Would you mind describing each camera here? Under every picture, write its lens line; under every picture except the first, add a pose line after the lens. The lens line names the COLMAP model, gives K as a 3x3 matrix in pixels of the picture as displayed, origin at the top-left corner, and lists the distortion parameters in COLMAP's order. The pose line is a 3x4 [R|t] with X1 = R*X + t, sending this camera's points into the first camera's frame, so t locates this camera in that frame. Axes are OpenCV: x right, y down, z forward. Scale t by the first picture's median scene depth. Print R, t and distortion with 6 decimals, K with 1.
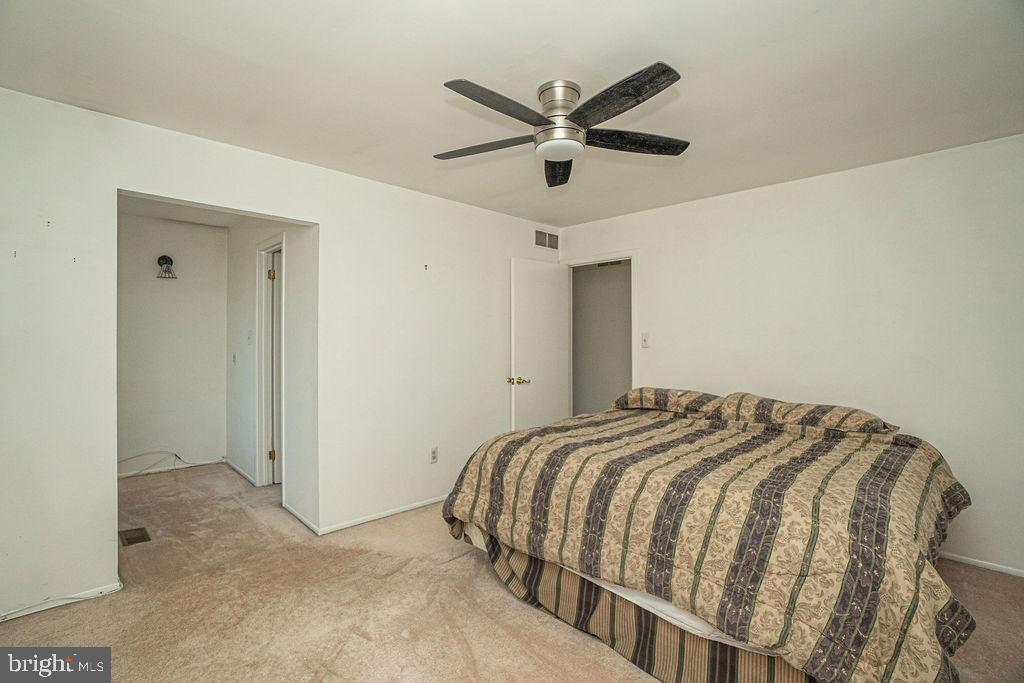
lens RADIAL K [[456.1, 0, 505.4], [0, 456.1, 340.0], [0, 0, 1]] dist [-0.060681, 0.023703]
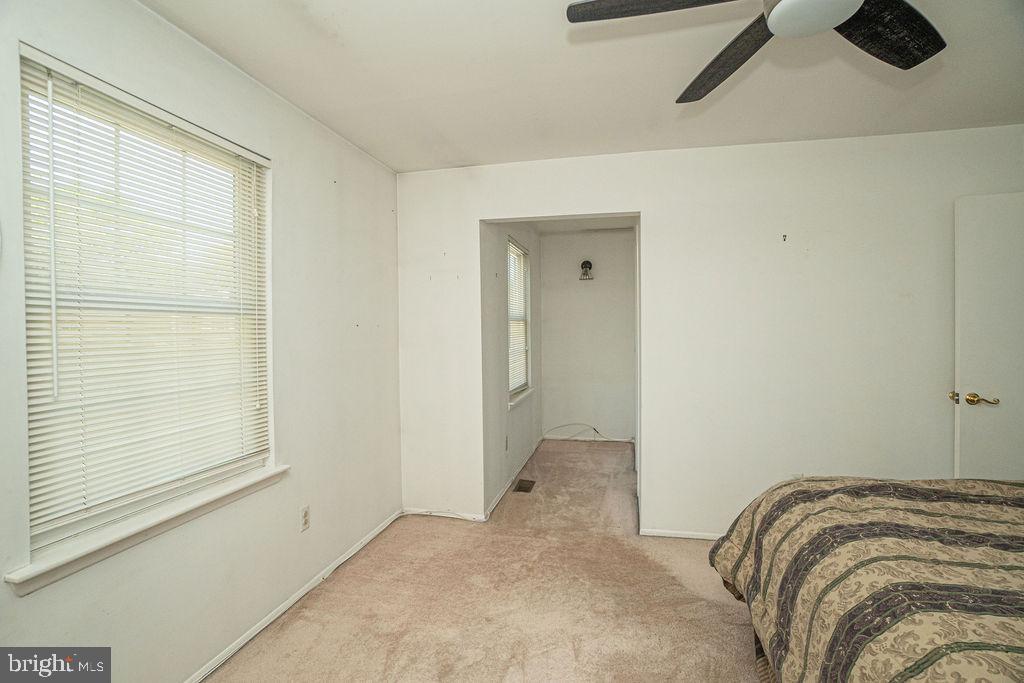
lens RADIAL K [[456.1, 0, 505.4], [0, 456.1, 340.0], [0, 0, 1]] dist [-0.060681, 0.023703]
pose [[0.559501, 0.009409, -0.828777, 0.285134], [0.010085, 0.999784, 0.018159, -0.009215], [0.828769, -0.018518, 0.559285, 0.276412]]
